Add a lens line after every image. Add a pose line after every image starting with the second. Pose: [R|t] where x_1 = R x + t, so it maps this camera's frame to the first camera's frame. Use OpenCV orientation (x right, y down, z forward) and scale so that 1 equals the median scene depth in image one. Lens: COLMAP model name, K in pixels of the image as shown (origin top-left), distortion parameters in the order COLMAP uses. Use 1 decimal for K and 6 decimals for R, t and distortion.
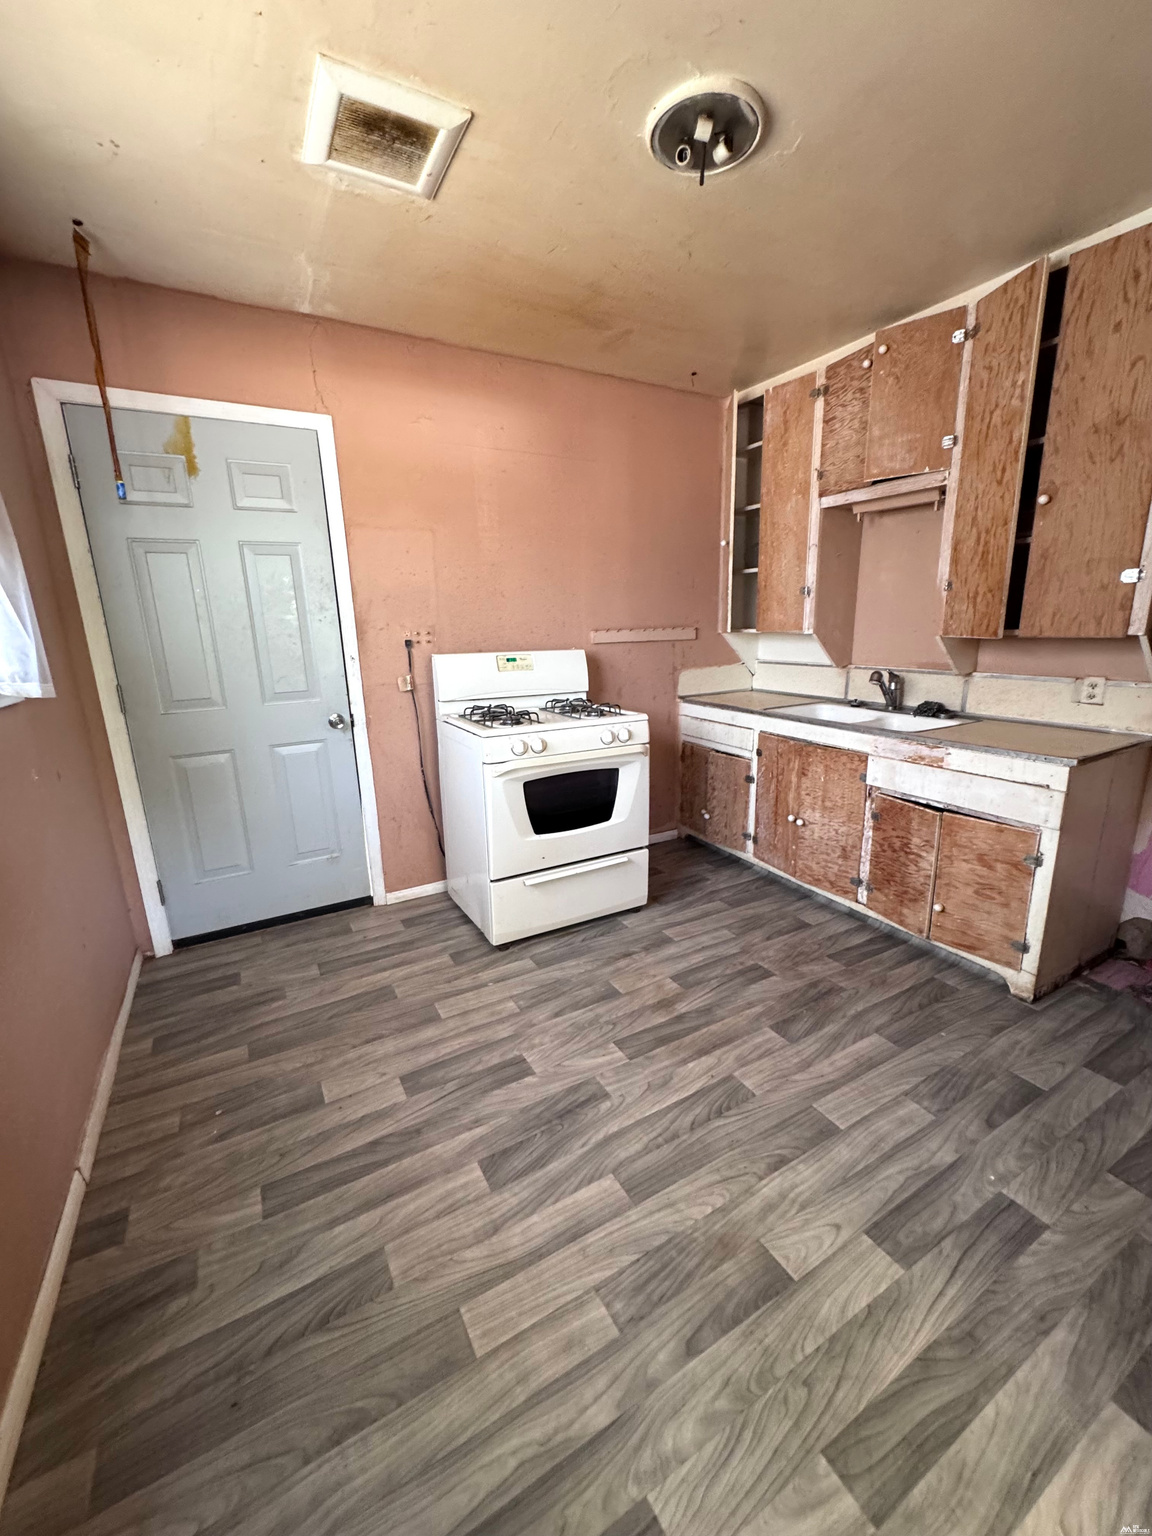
lens RADIAL K [[612.6, 0, 577.0], [0, 612.6, 780.8], [0, 0, 1]] dist [-0.003832, 0.000743]
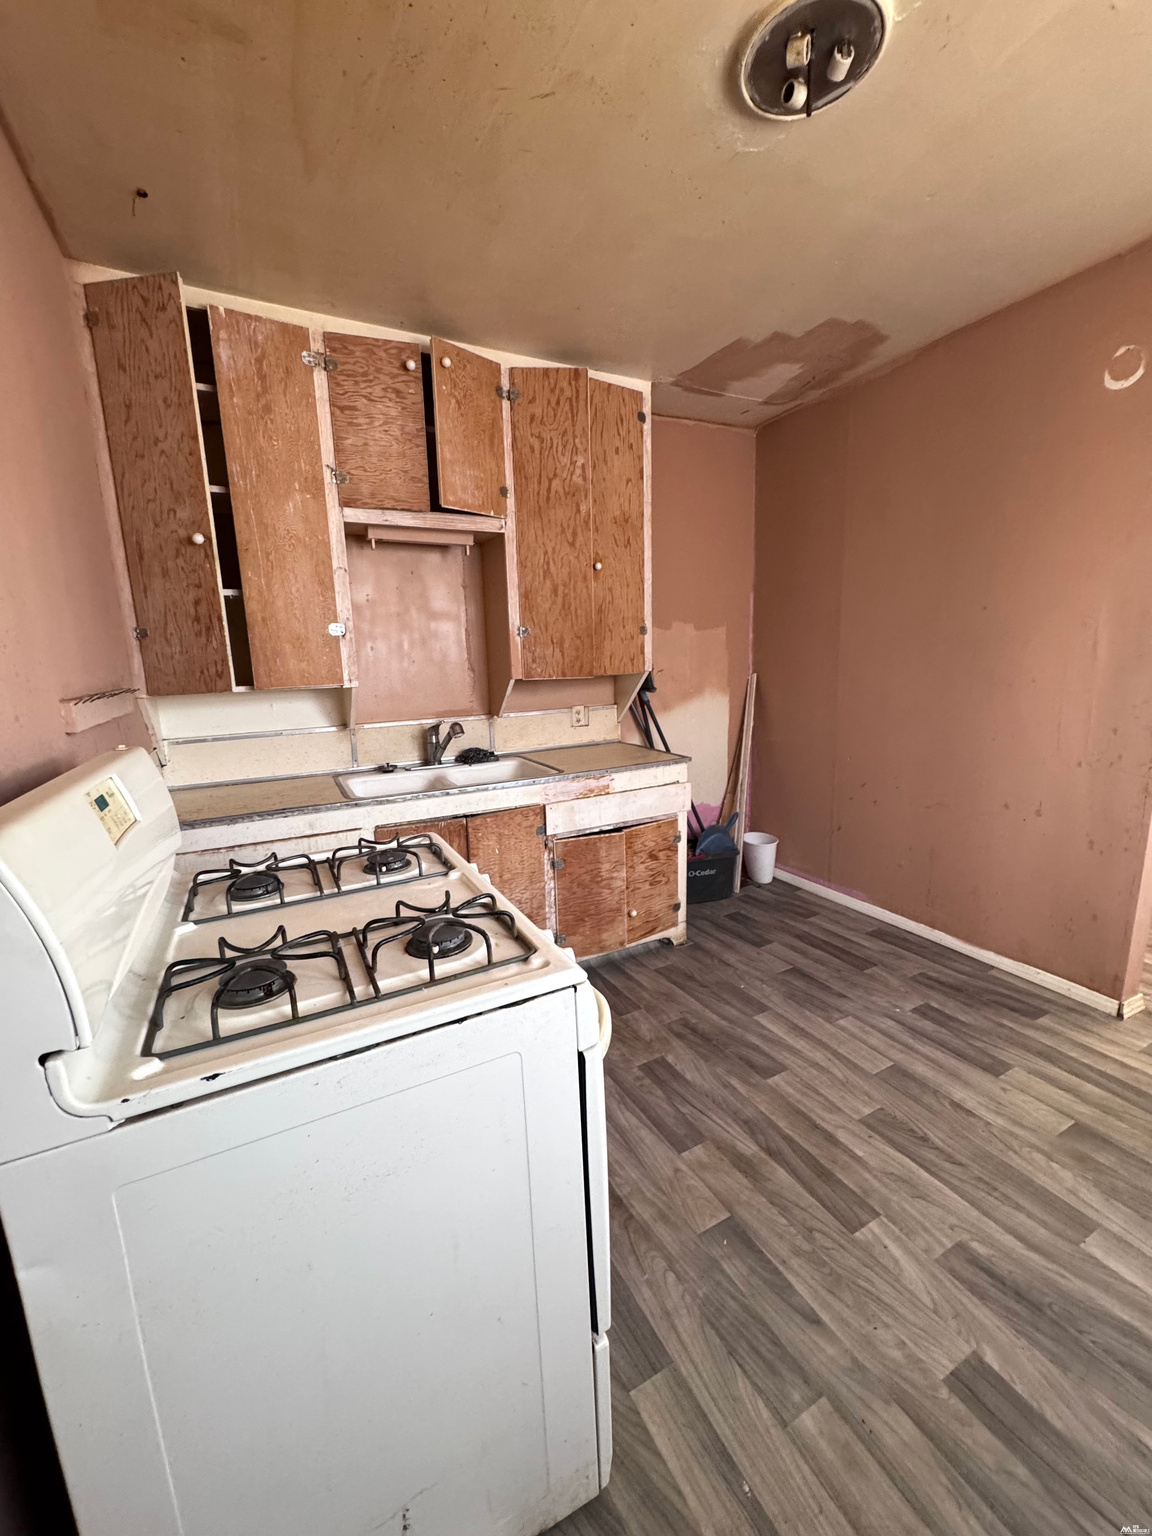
lens RADIAL K [[612.6, 0, 586.8], [0, 612.6, 774.0], [0, 0, 1]] dist [-0.003832, 0.000743]
pose [[0.026111, -0.171712, 0.984801, -0.490509], [0.284421, 0.945698, 0.157353, -0.243396], [-0.958344, 0.275990, 0.073532, 0.966833]]
